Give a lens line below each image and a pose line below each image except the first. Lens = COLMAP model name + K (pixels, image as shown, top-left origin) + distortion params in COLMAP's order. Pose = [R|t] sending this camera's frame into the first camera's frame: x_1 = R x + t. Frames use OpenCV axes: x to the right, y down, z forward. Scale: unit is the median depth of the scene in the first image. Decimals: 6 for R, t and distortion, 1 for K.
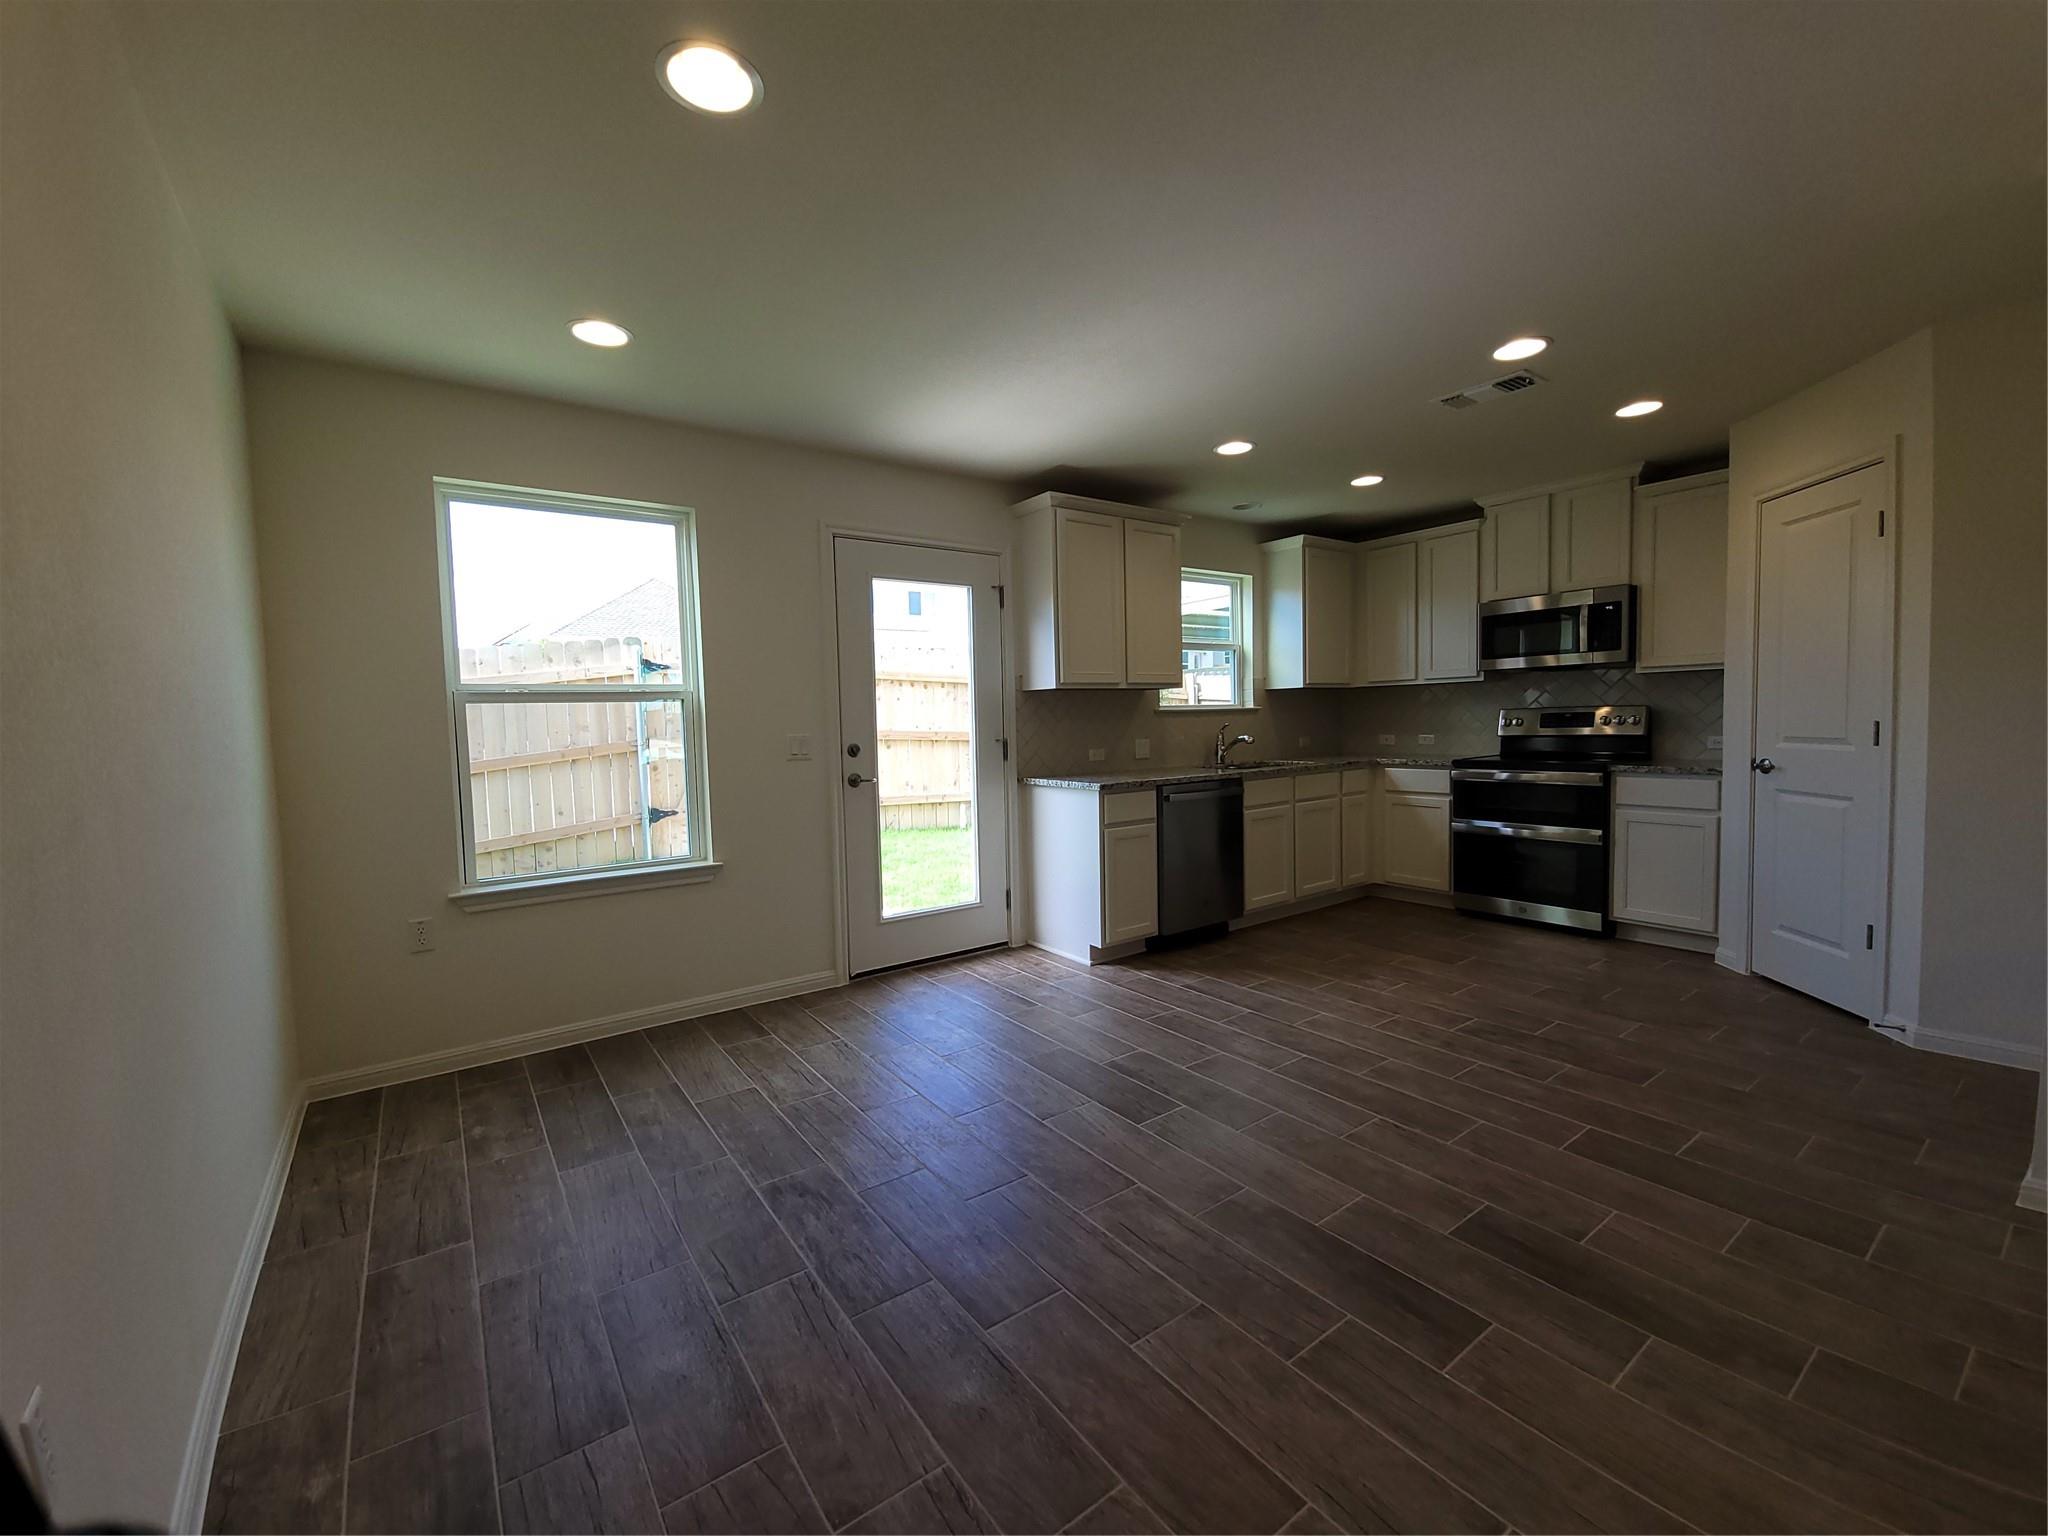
lens RADIAL K [[828.5, 0, 1016.2], [0, 828.5, 764.4], [0, 0, 1]] dist [0.009769, -0.005592]
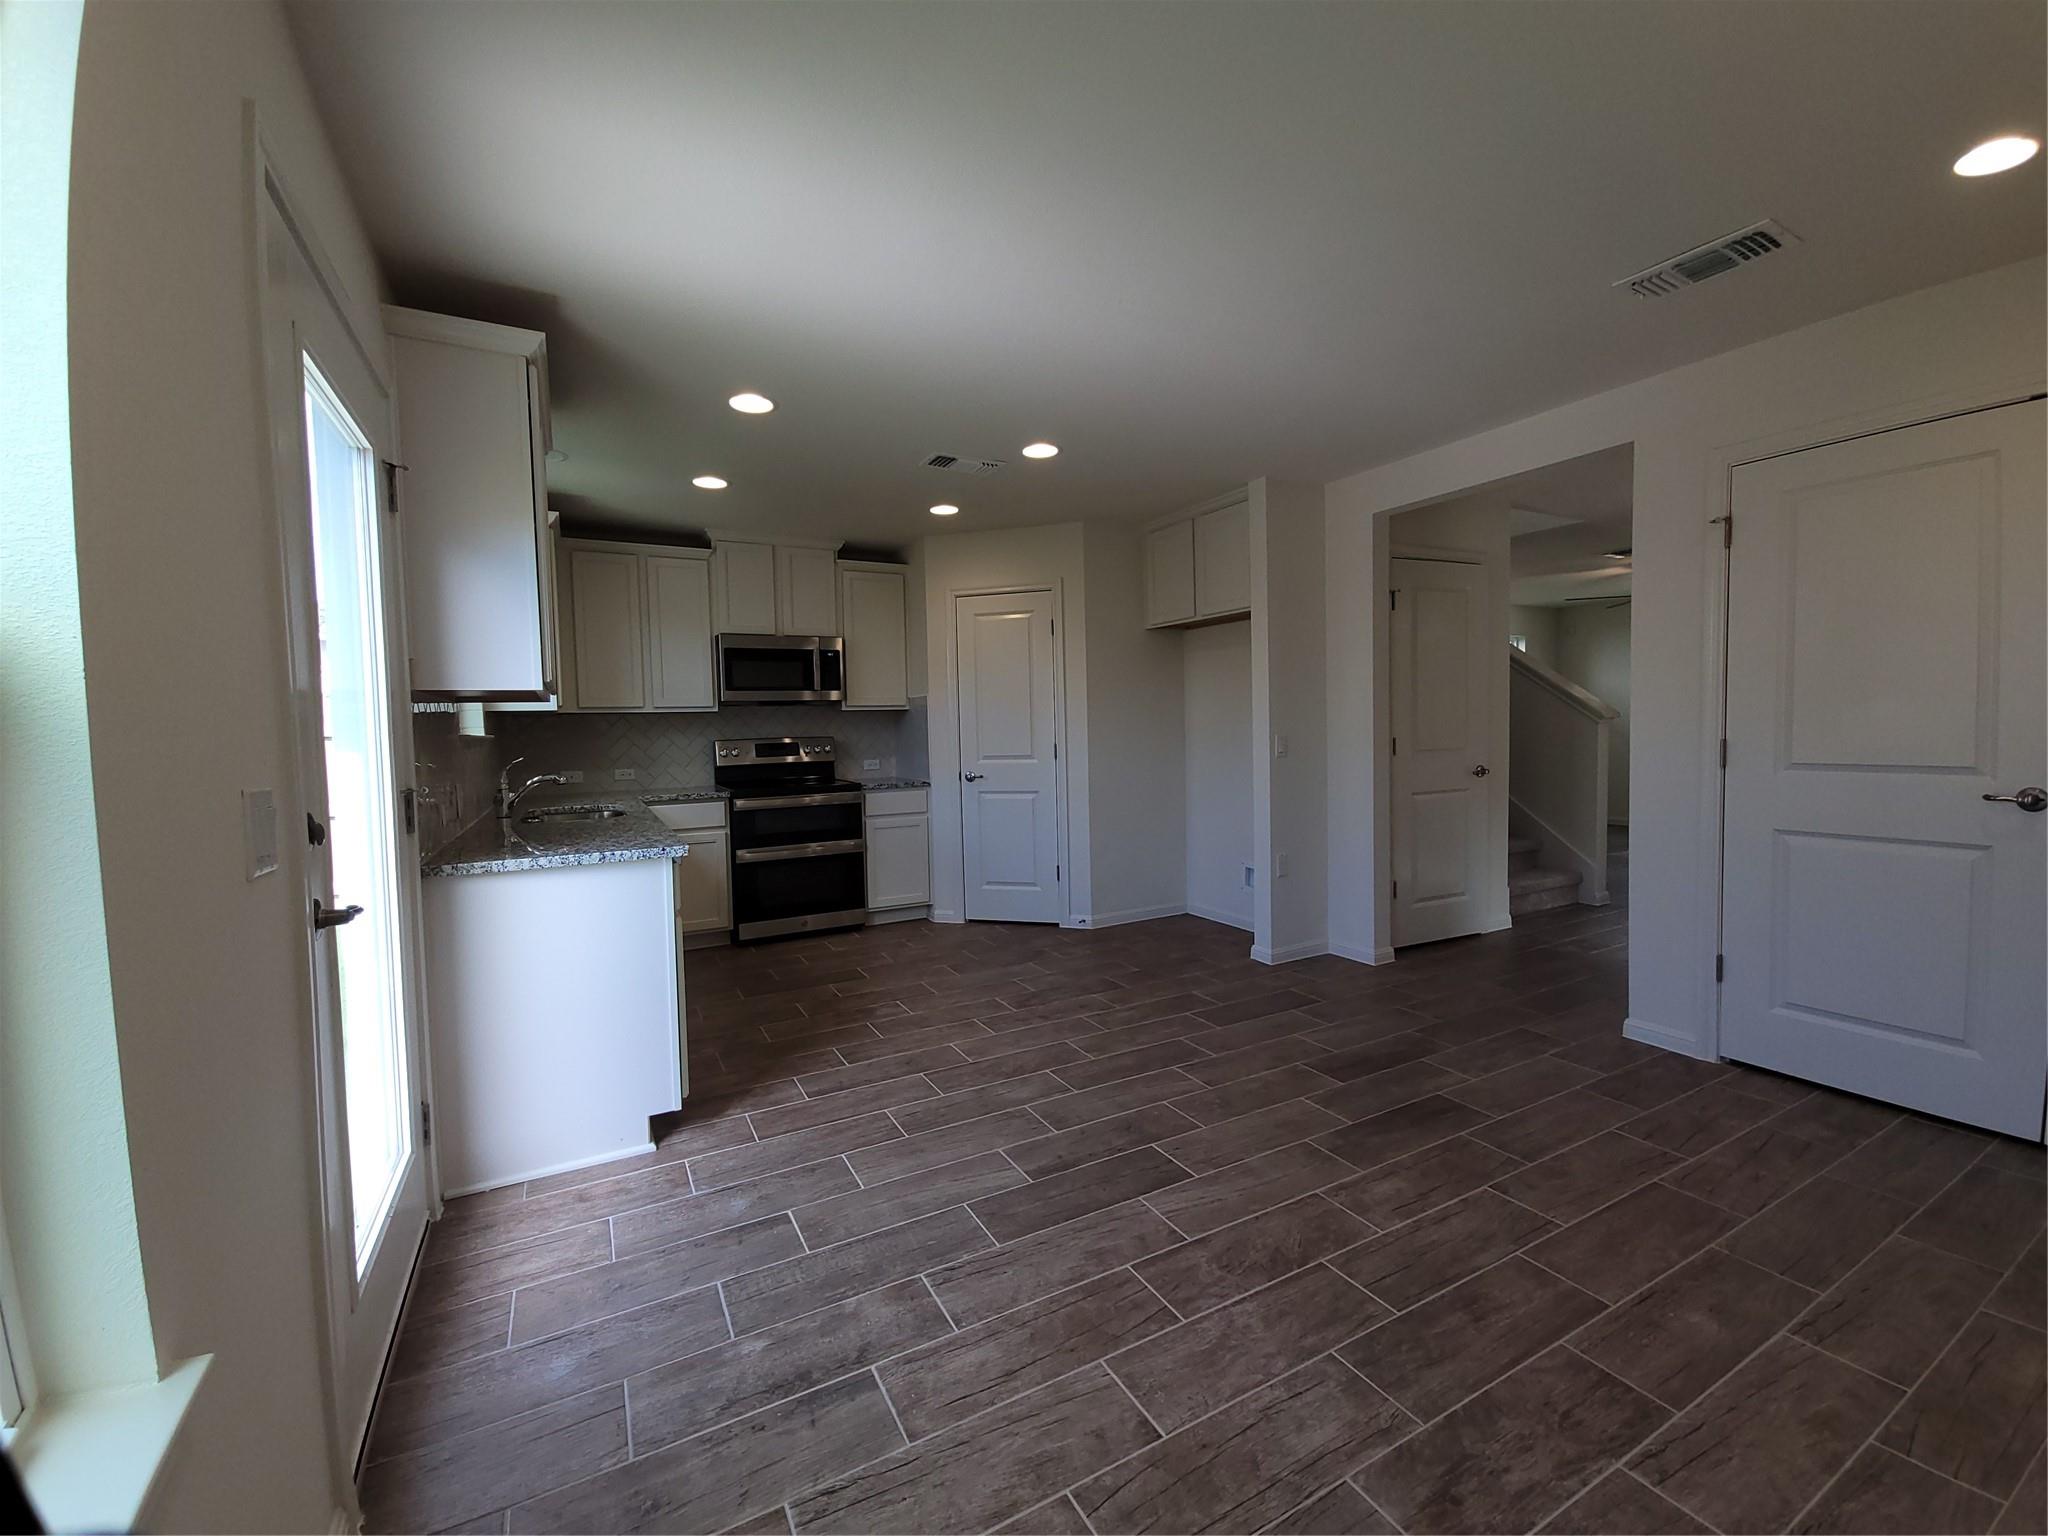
lens RADIAL K [[828.5, 0, 1016.2], [0, 828.5, 764.4], [0, 0, 1]] dist [0.009769, -0.005592]
pose [[0.129762, -0.020257, 0.991338, -0.473303], [0.075283, 0.997107, 0.010520, -0.025244], [-0.988683, 0.073266, 0.130912, 0.637237]]
